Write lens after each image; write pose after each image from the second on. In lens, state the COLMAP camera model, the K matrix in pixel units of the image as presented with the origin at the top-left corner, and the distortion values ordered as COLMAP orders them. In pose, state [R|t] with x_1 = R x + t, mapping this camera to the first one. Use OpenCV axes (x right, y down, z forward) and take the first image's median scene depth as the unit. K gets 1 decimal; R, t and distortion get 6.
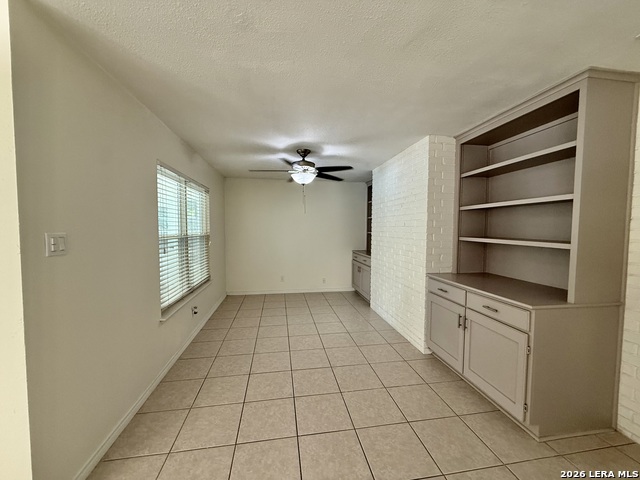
lens RADIAL K [[254.8, 0, 319.2], [0, 254.8, 240.3], [0, 0, 1]] dist [-0.000906, -0.000212]
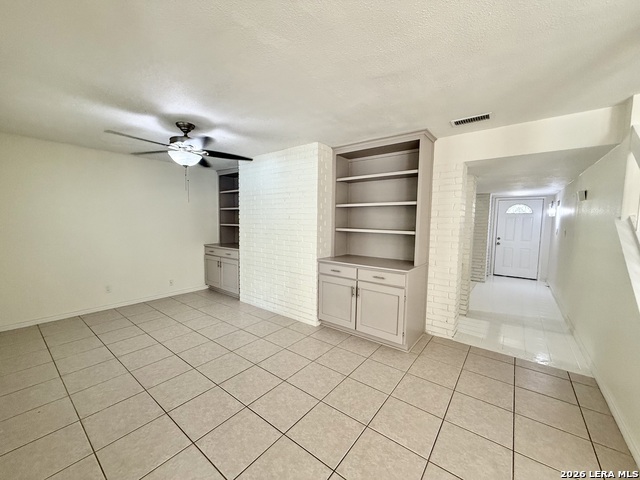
lens RADIAL K [[254.8, 0, 319.2], [0, 254.8, 240.3], [0, 0, 1]] dist [-0.000906, -0.000212]
pose [[0.728323, -0.044104, 0.683813, -0.381198], [0.023063, 0.998939, 0.039865, -0.004671], [-0.684846, -0.013263, 0.728567, 0.127340]]
